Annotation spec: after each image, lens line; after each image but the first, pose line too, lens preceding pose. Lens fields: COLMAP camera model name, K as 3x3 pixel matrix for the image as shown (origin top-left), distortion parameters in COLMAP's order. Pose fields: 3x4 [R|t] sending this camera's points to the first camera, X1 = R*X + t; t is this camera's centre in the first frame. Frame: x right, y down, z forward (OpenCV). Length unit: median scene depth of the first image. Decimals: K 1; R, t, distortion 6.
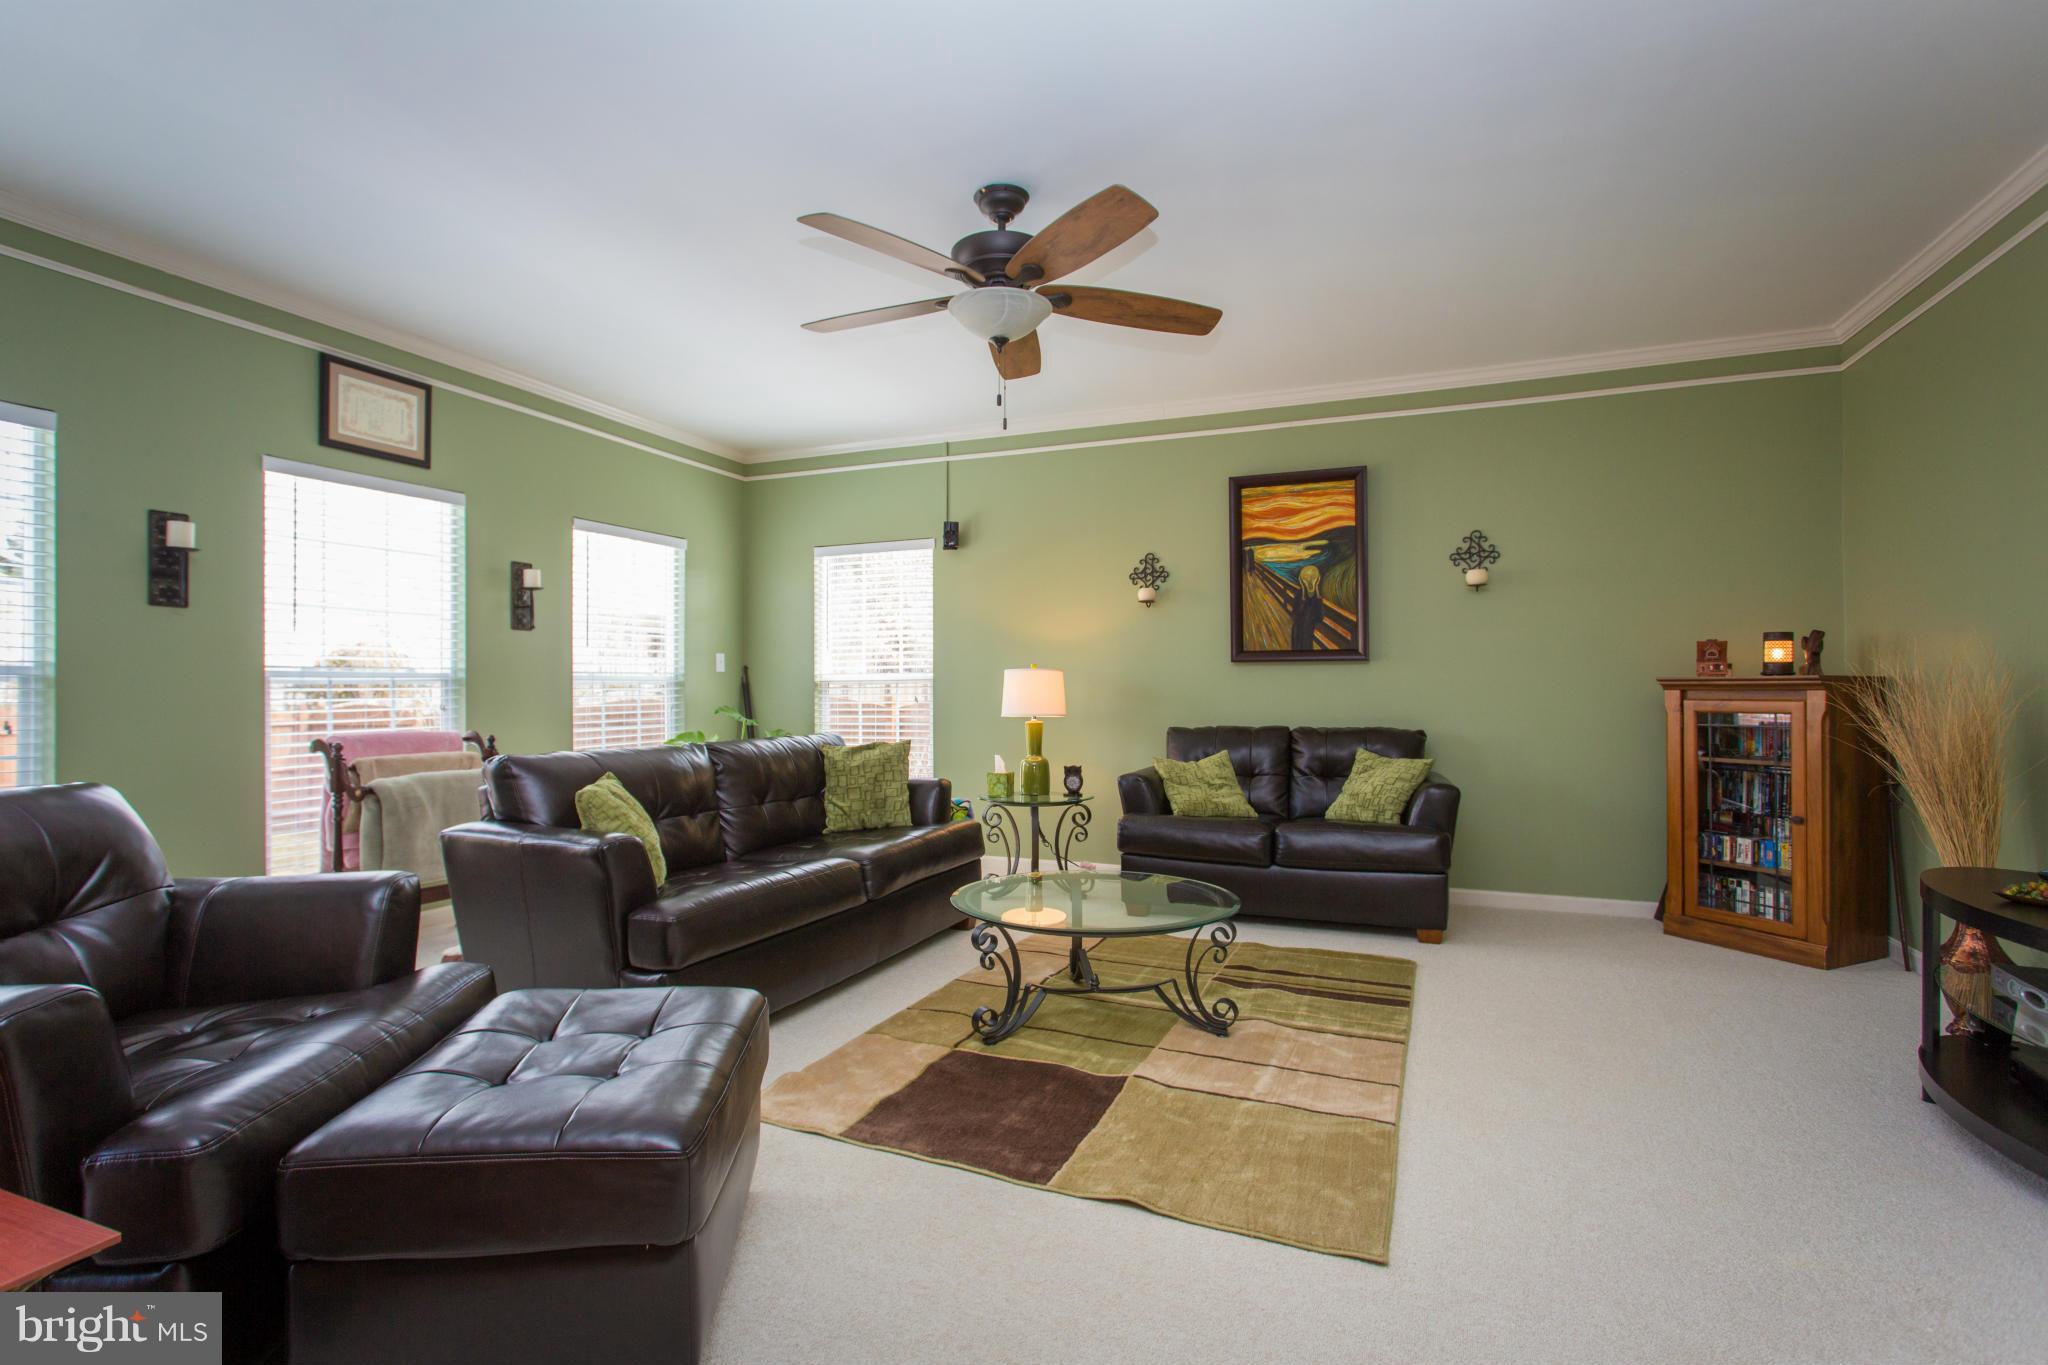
lens RADIAL K [[973.9, 0, 1024.0], [0, 973.9, 693.5], [0, 0, 1]] dist [0.005266, 0.000713]
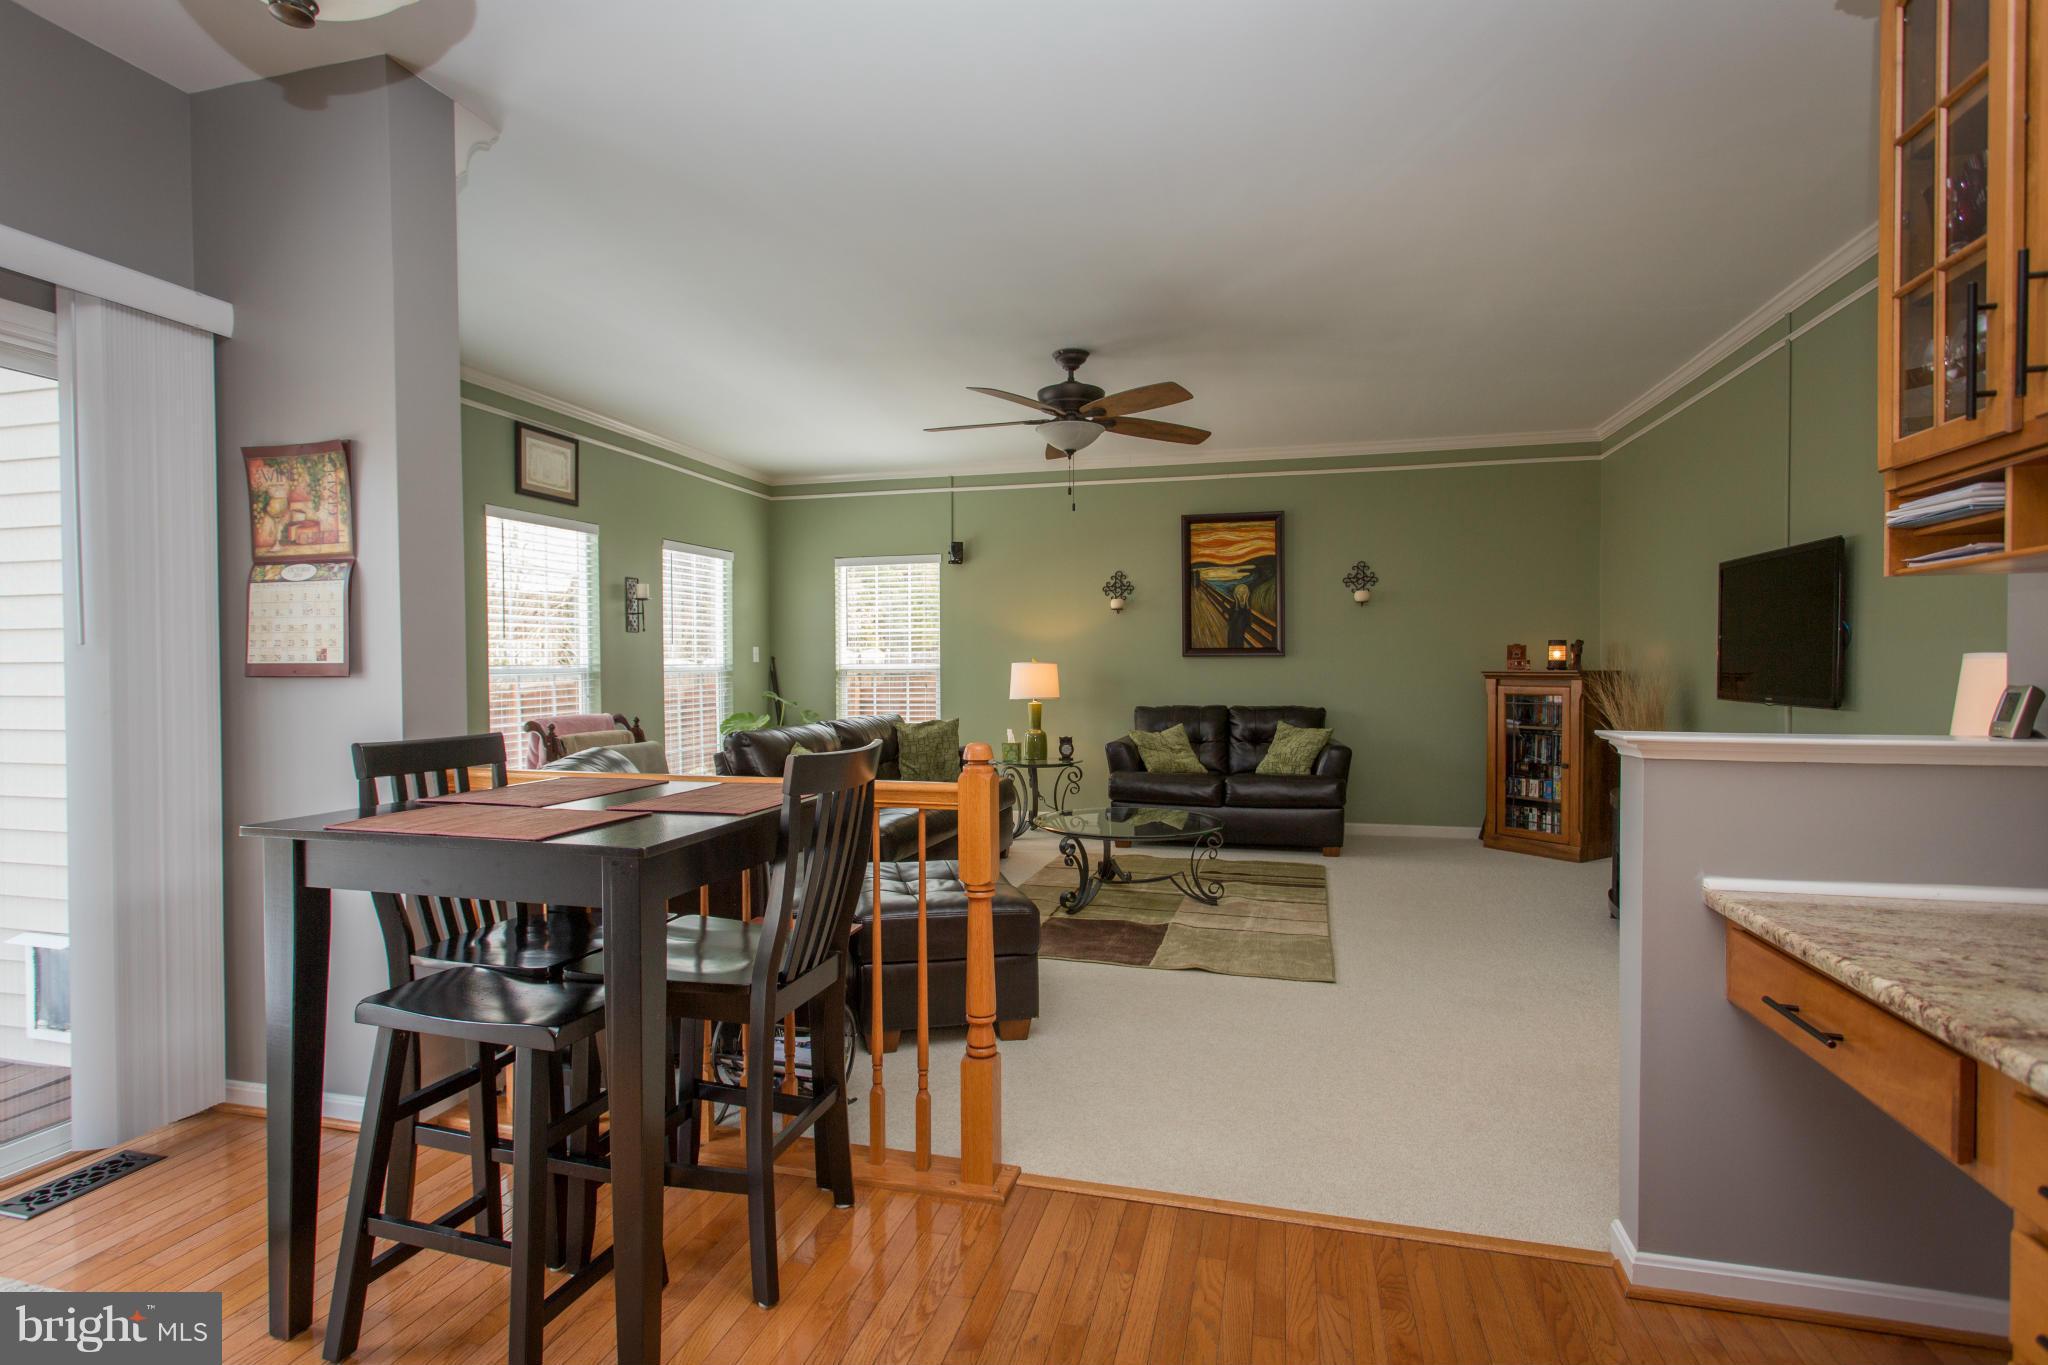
lens RADIAL K [[973.9, 0, 1041.3], [0, 973.9, 694.7], [0, 0, 1]] dist [0.005266, 0.000713]
pose [[0.990761, -0.005414, 0.135515, -0.188573], [0.002046, 0.999686, 0.024979, -0.017466], [-0.135608, -0.024471, 0.990460, -0.335263]]
